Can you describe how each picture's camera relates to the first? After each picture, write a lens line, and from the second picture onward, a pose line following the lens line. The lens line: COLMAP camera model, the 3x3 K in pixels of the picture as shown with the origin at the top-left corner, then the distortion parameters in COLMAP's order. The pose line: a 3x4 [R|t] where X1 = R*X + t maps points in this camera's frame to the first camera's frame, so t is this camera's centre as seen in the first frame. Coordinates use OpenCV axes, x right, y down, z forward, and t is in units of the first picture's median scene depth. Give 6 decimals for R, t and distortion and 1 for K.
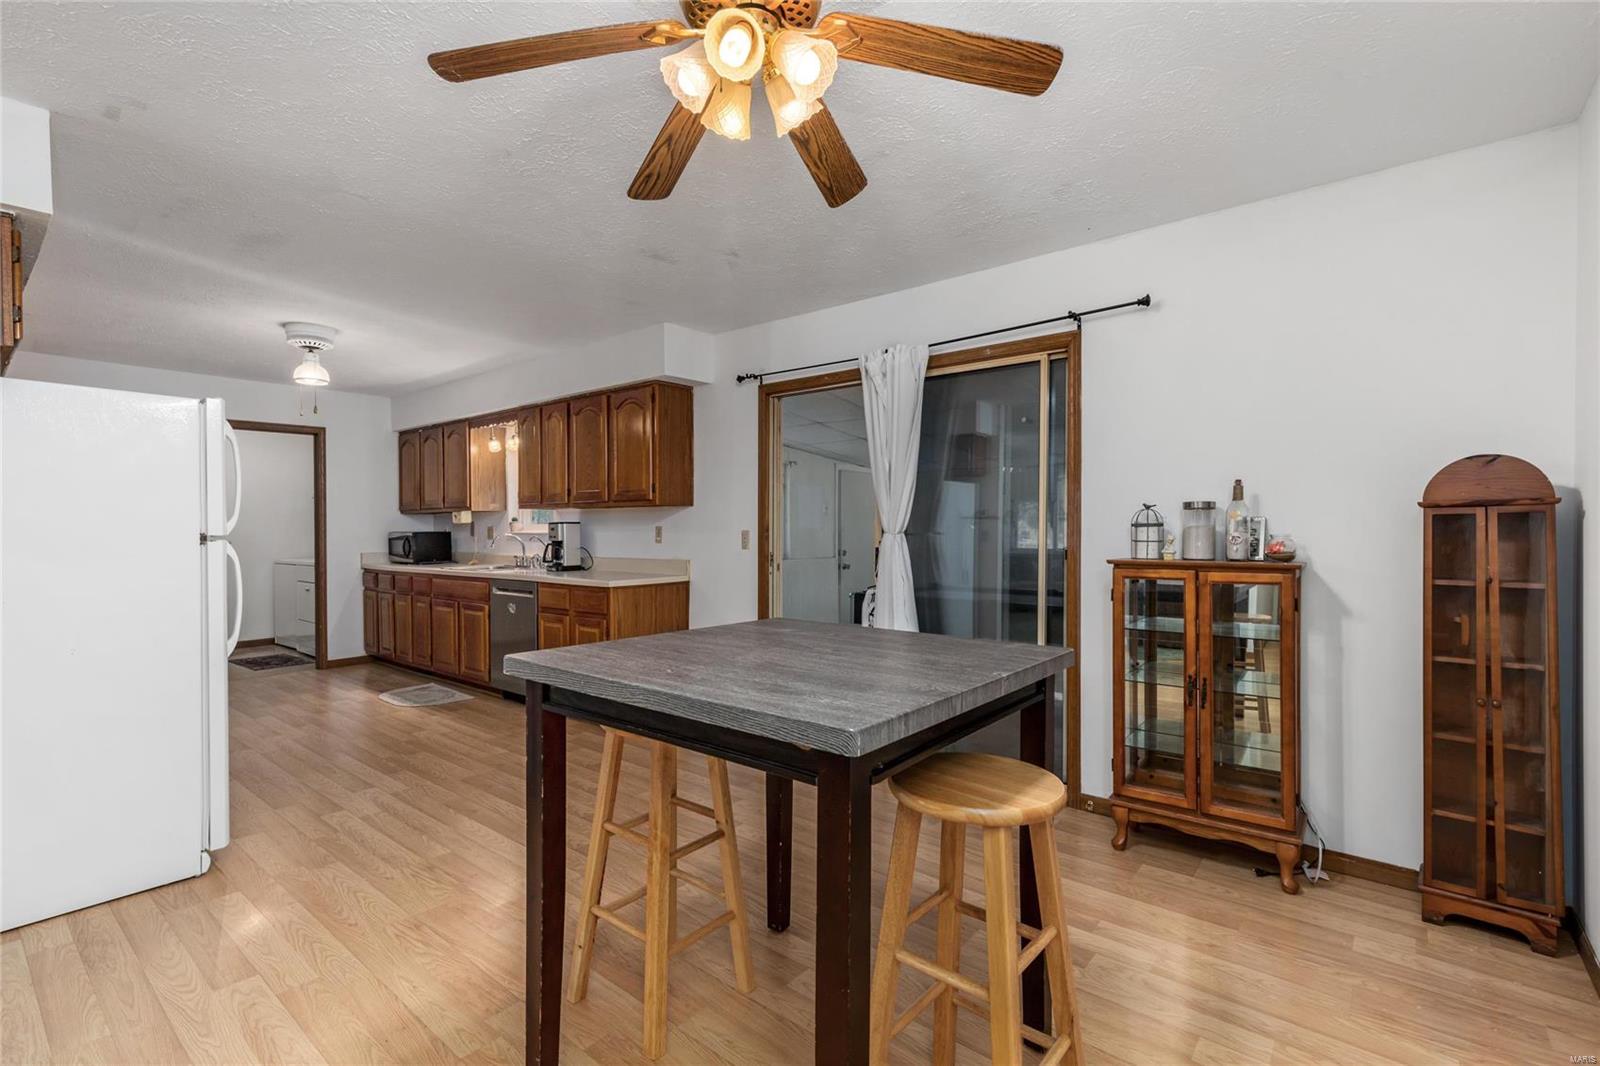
lens RADIAL K [[724.9, 0, 812.0], [0, 724.9, 535.2], [0, 0, 1]] dist [-0.002596, -0.001000]
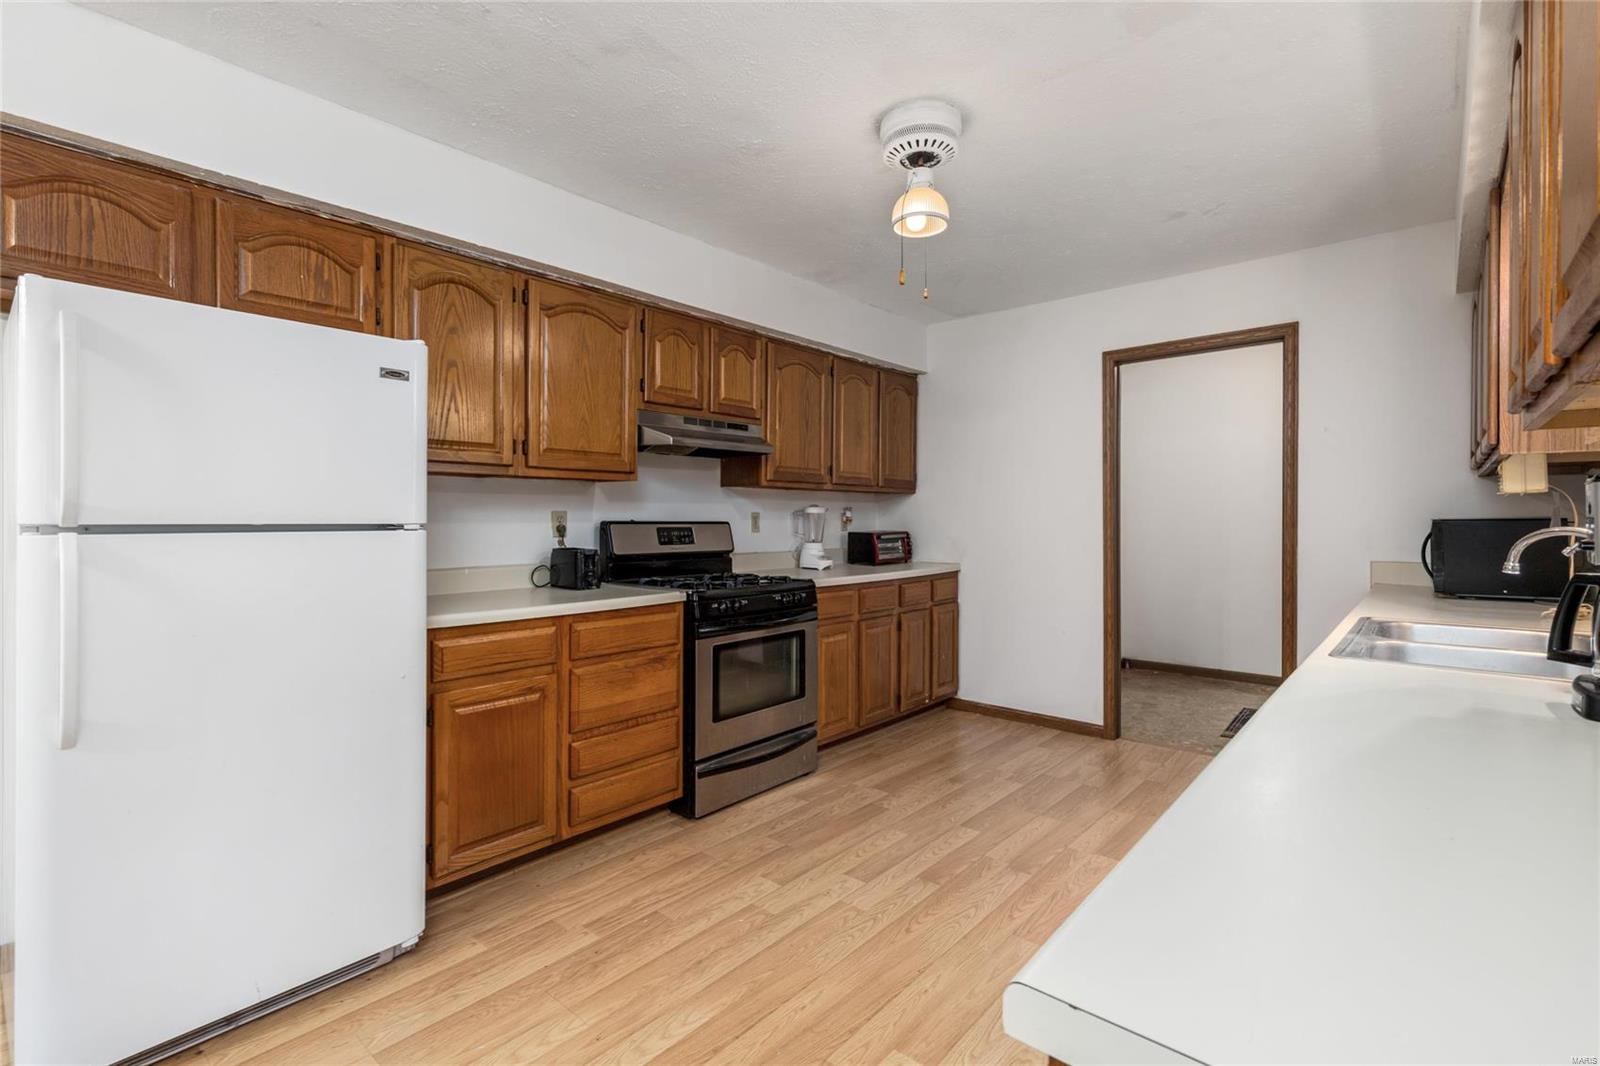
lens RADIAL K [[724.9, 0, 793.6], [0, 724.9, 526.1], [0, 0, 1]] dist [-0.002596, -0.001000]
pose [[-0.045271, 0.014632, -0.998868, -0.163043], [-0.004340, 0.999880, 0.014844, -0.004988], [0.998965, 0.005007, -0.045202, 0.877986]]
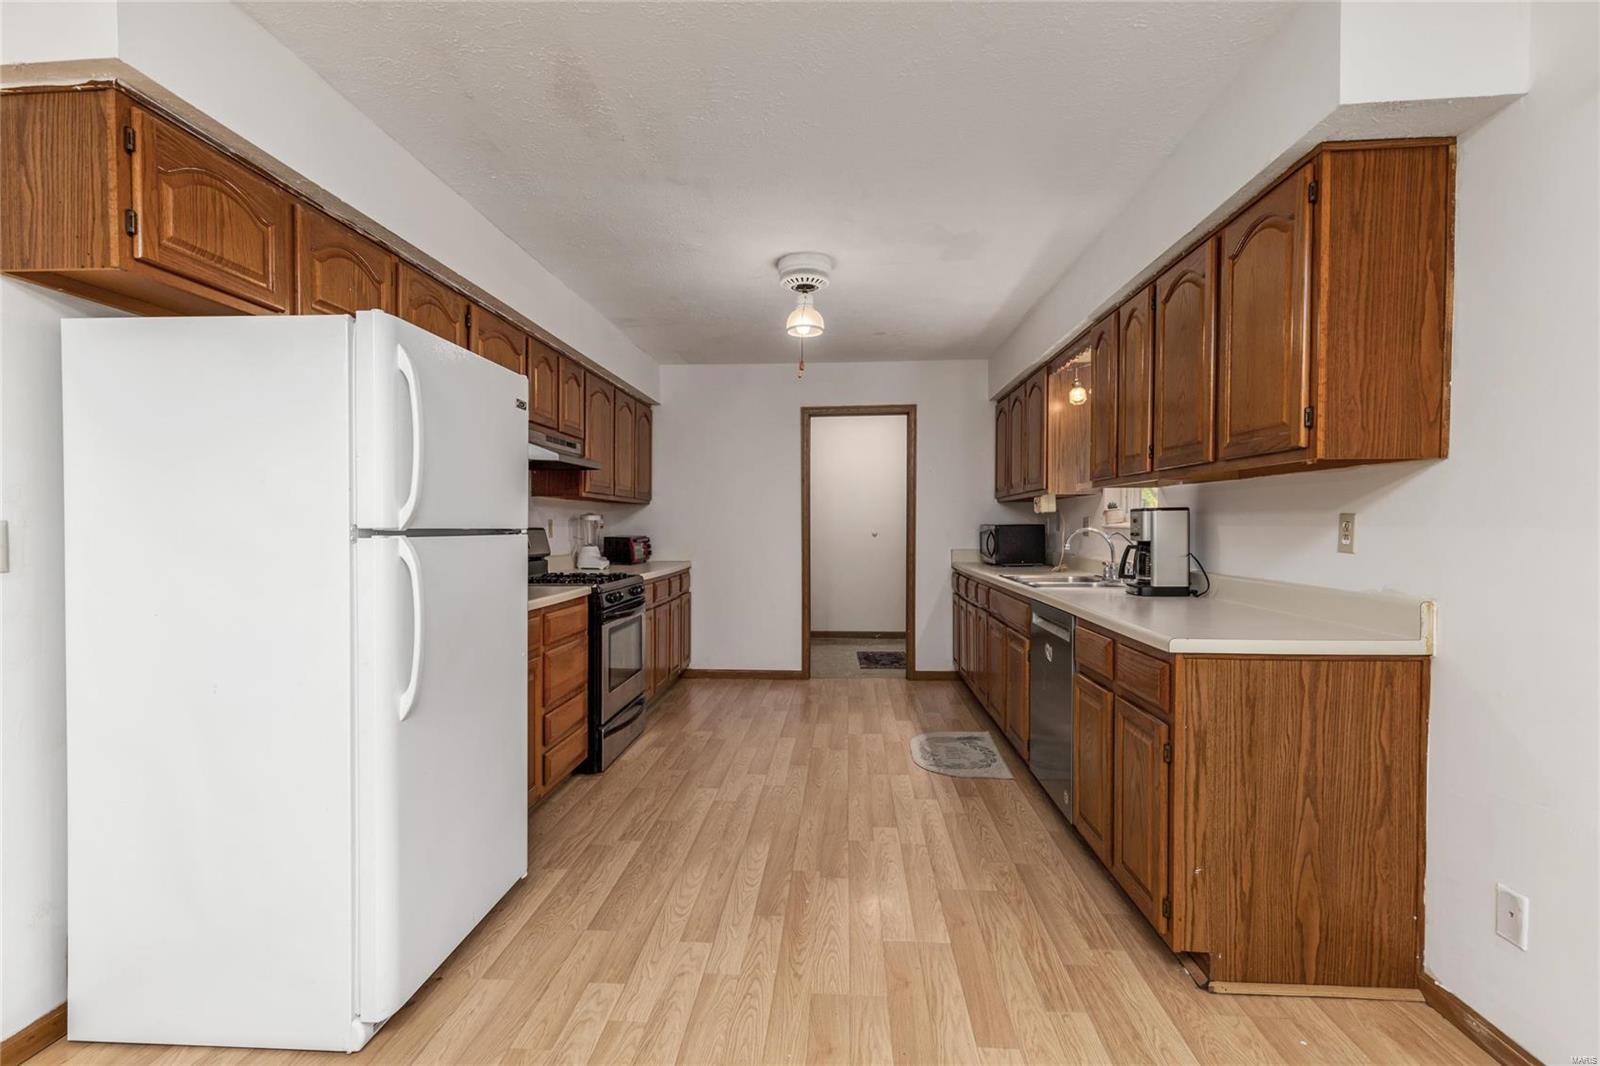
lens RADIAL K [[724.9, 0, 796.3], [0, 724.9, 539.1], [0, 0, 1]] dist [-0.002596, -0.001000]
pose [[0.574006, 0.020169, -0.818602, -0.050059], [-0.007448, 0.999784, 0.019411, -0.002925], [0.818817, -0.005045, 0.574032, 0.509788]]
